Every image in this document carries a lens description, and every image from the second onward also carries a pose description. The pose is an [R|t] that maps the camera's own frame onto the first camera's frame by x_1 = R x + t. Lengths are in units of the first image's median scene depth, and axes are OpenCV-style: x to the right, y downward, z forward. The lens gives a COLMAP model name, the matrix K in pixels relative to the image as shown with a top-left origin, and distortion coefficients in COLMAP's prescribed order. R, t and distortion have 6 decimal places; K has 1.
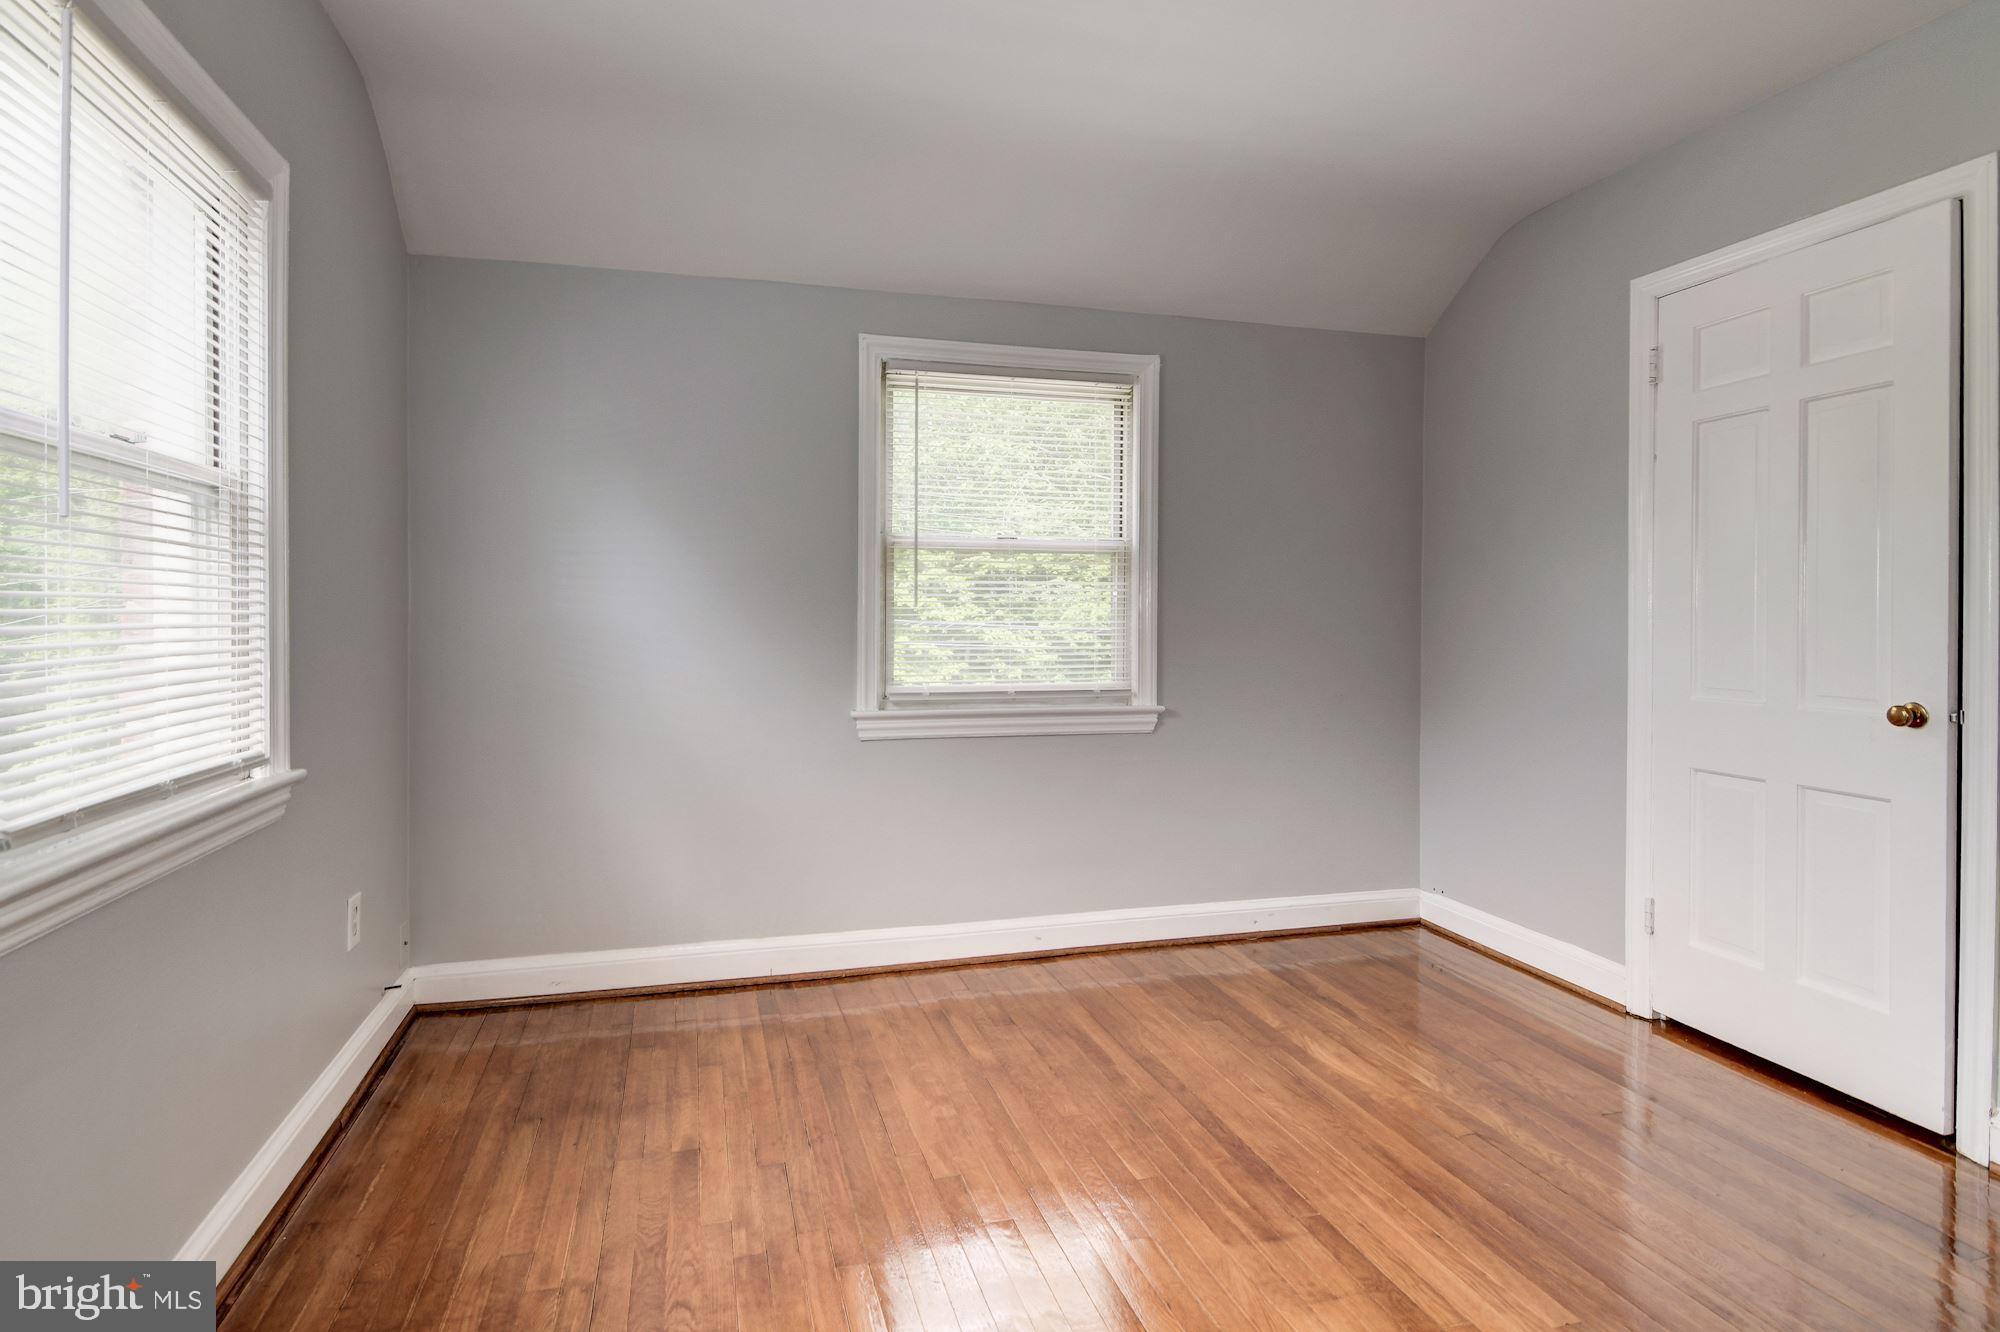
lens RADIAL K [[983.4, 0, 1056.6], [0, 983.4, 658.2], [0, 0, 1]] dist [0.010164, -0.010293]
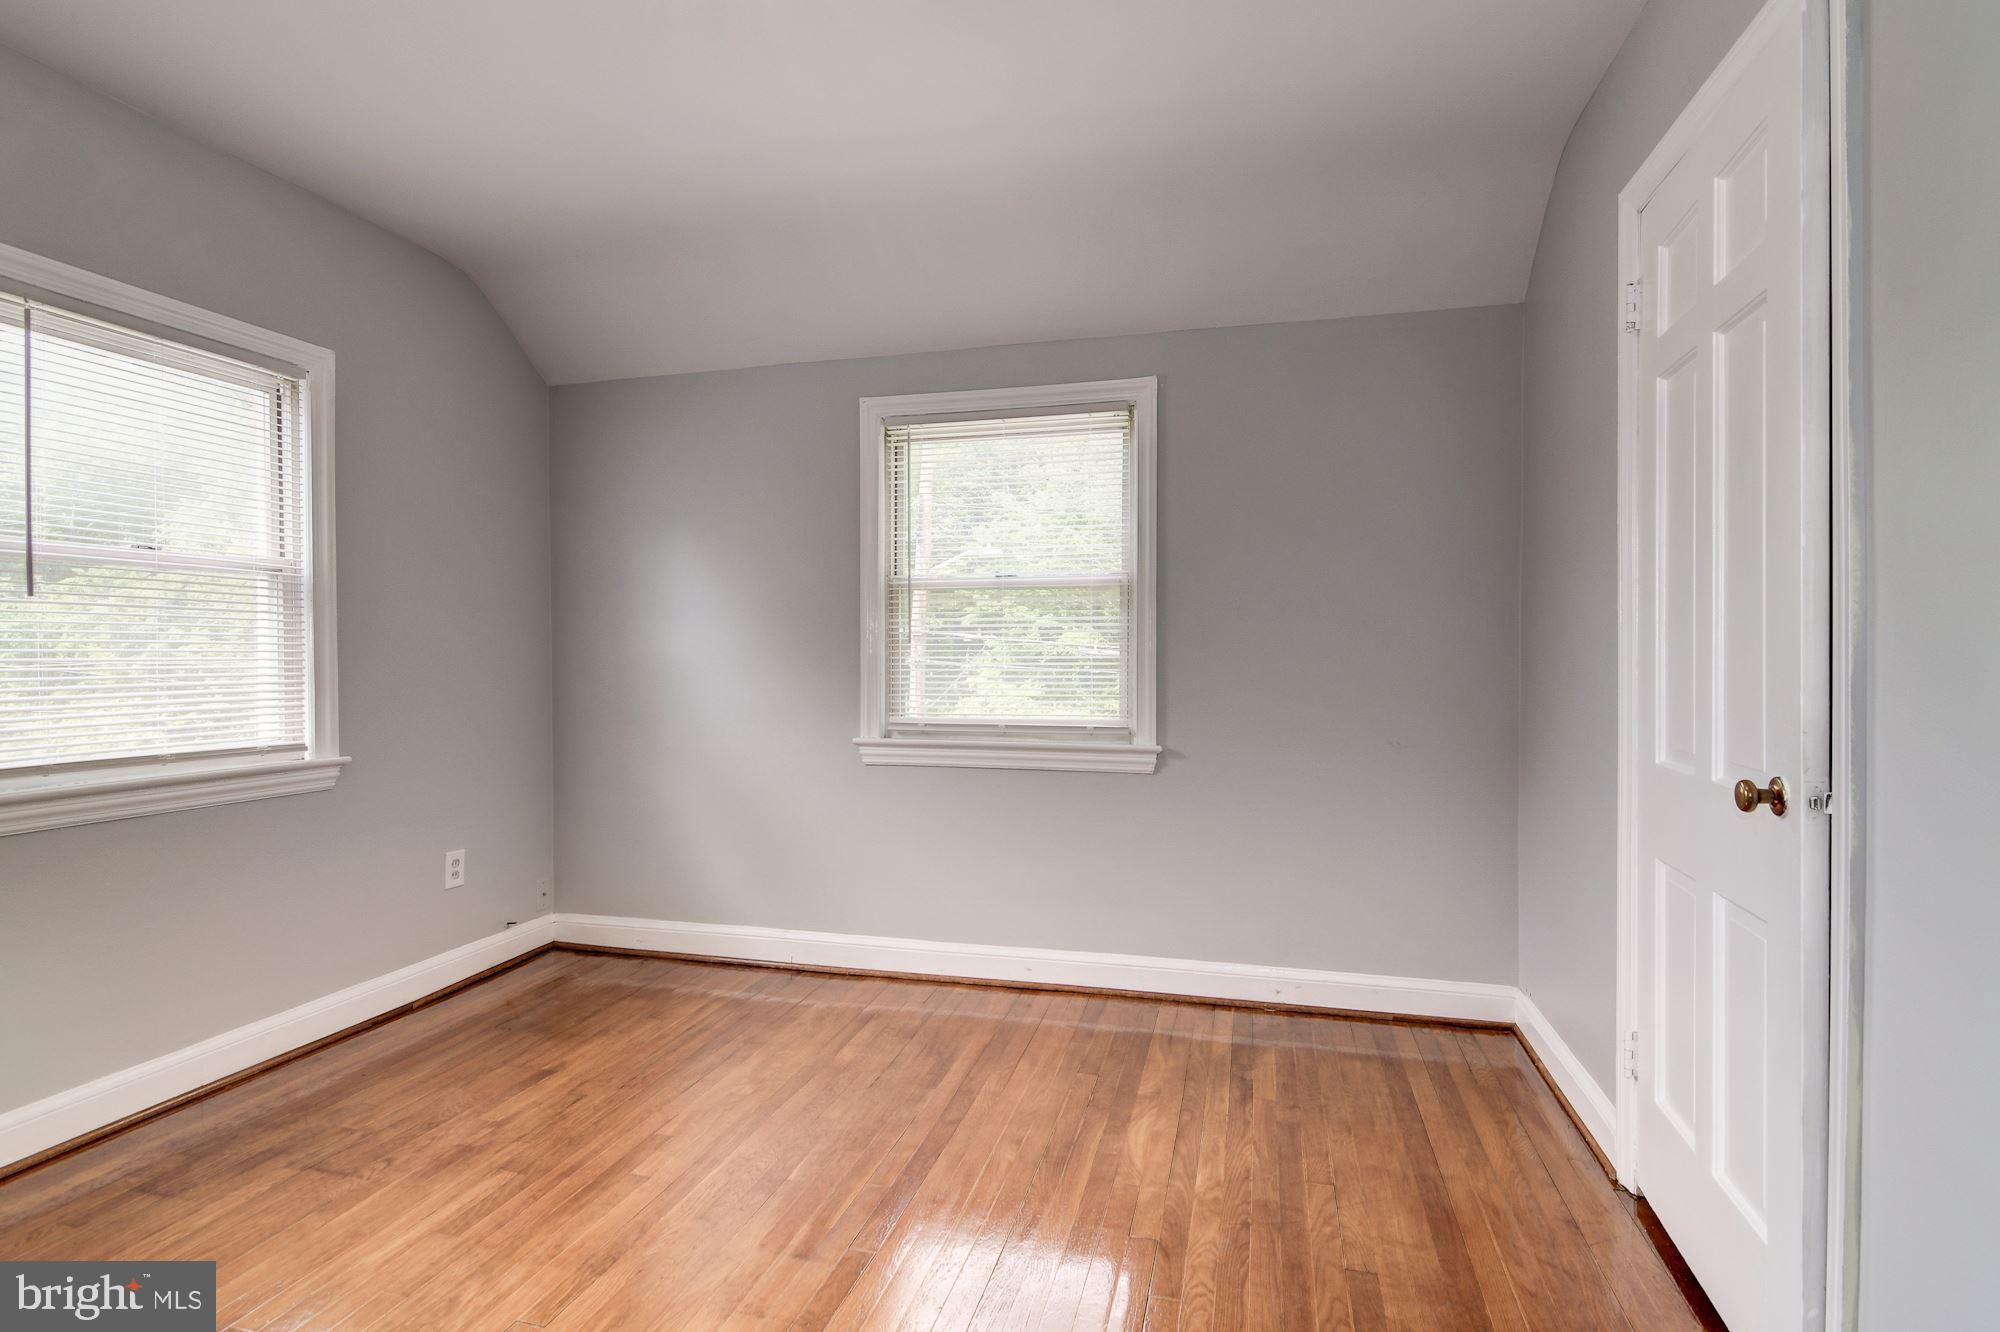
lens RADIAL K [[942.2, 0, 868.7], [0, 942.2, 696.8], [0, 0, 1]] dist [0.000837, -0.000201]
pose [[0.869996, 0.018318, -0.492719, 0.347700], [-0.016604, 0.999831, 0.007853, -0.001364], [0.492780, 0.001349, 0.870153, 0.083003]]
